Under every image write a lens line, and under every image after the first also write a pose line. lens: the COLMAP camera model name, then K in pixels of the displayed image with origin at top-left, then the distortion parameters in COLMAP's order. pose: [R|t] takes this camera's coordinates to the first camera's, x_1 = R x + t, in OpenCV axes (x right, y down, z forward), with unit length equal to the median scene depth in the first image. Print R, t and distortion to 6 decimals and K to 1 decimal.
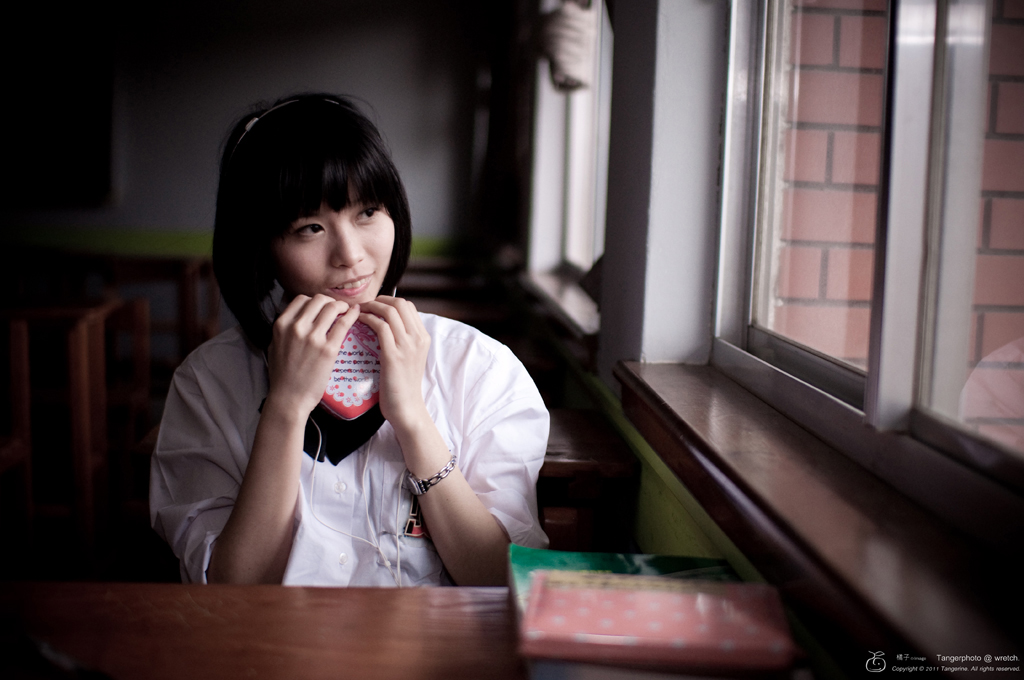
lens RADIAL K [[1341.0, 0, 512.0], [0, 1341.0, 340.0], [0, 0, 1]] dist [-0.202233, 0.285975]
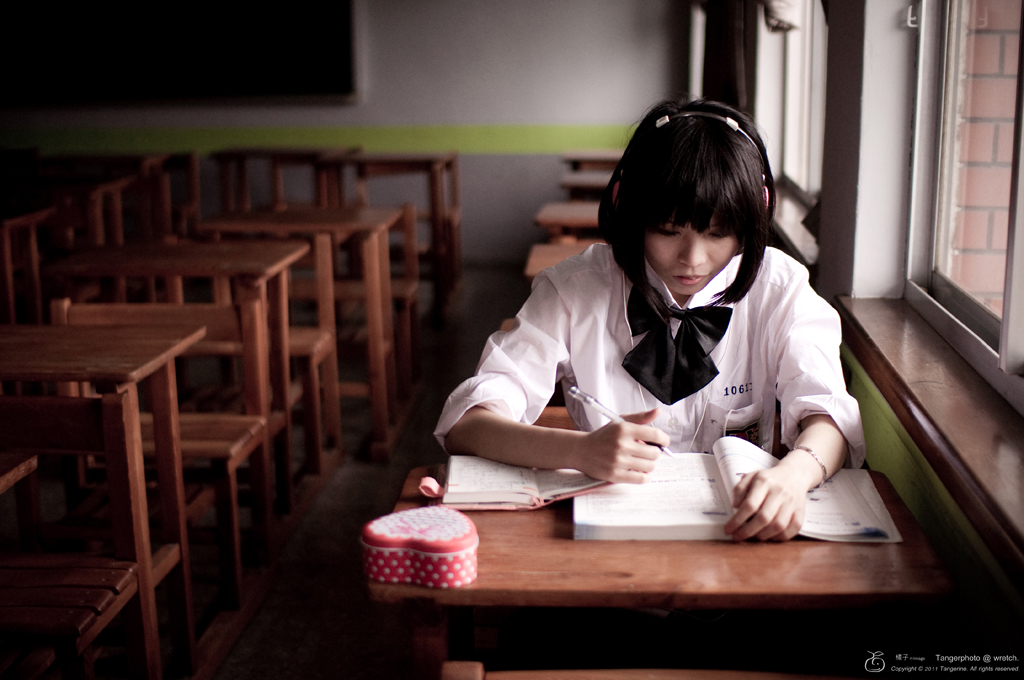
lens RADIAL K [[1341.0, 0, 512.0], [0, 1341.0, 340.0], [0, 0, 1]] dist [-0.202233, 0.285975]
pose [[0.989276, -0.008595, -0.145803, -0.050089], [0.024969, 0.993524, 0.110845, -0.099161], [0.143906, -0.113296, 0.983084, -0.382471]]
